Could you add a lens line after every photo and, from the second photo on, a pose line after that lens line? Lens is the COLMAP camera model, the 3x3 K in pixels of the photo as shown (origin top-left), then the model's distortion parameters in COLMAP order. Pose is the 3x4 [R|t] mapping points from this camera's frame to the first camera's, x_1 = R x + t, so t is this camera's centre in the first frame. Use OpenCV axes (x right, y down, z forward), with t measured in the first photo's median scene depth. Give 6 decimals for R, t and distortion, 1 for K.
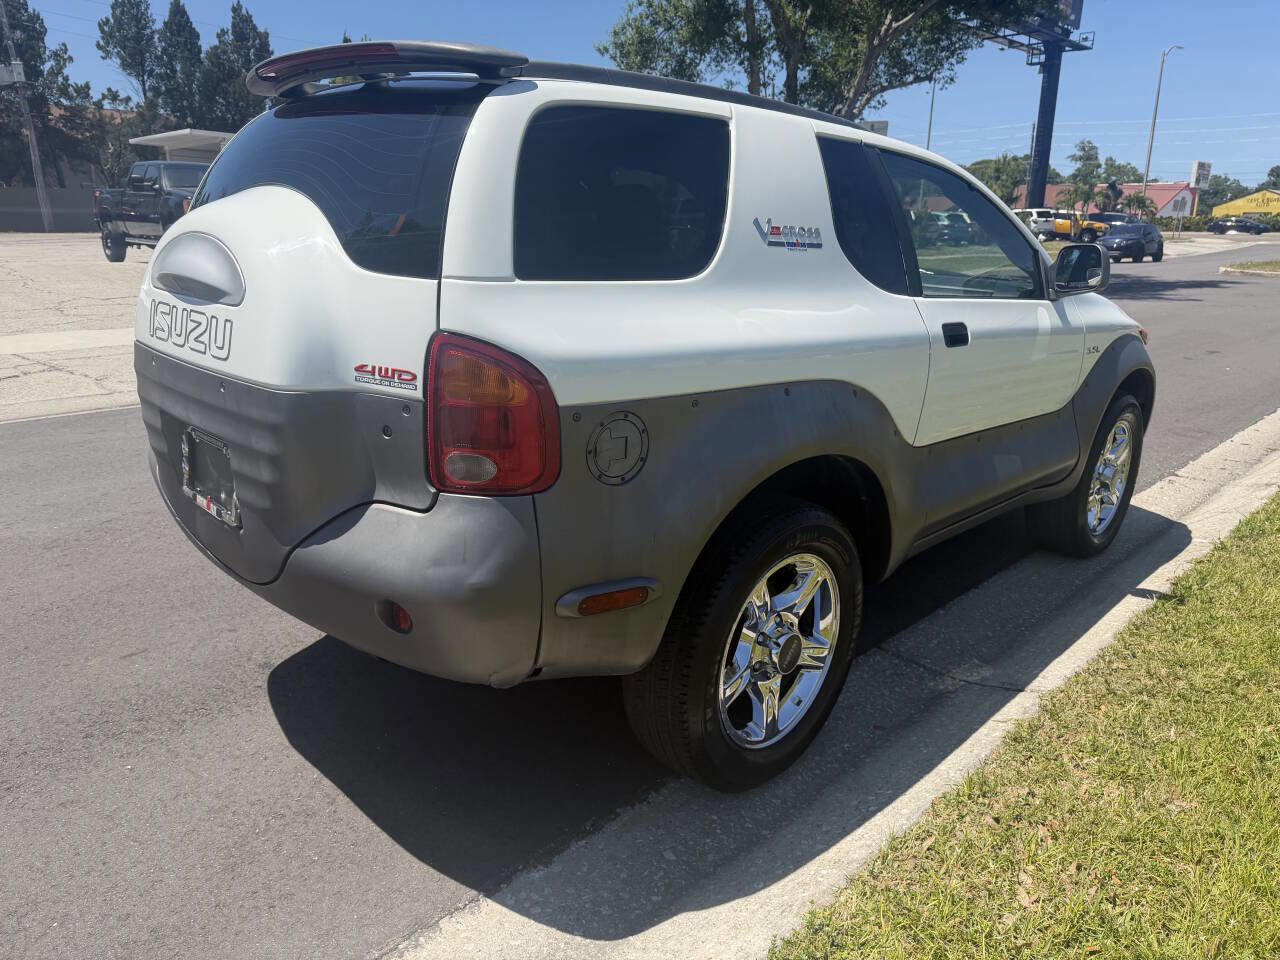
lens RADIAL K [[895.6, 0, 640.0], [0, 895.6, 480.0], [0, 0, 1]] dist [0.041888, -0.007763]
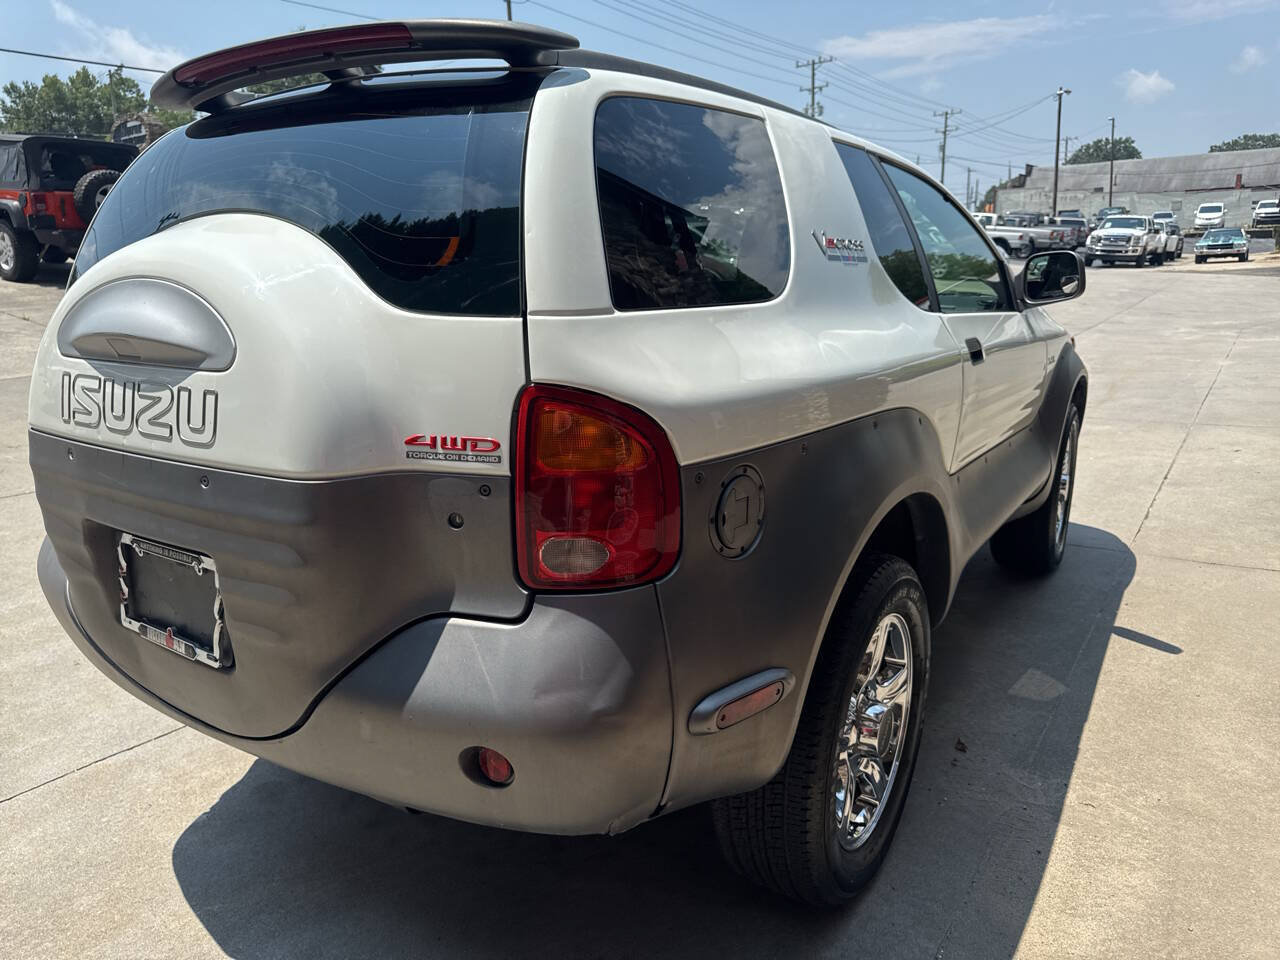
lens RADIAL K [[921.4, 0, 640.0], [0, 921.4, 480.0], [0, 0, 1]] dist [0.035524, -0.064150]
pose [[0.972594, -0.094395, 0.212485, -0.254118], [0.103865, 0.994016, -0.033831, -0.040490], [-0.208020, 0.054973, 0.976578, 0.186061]]
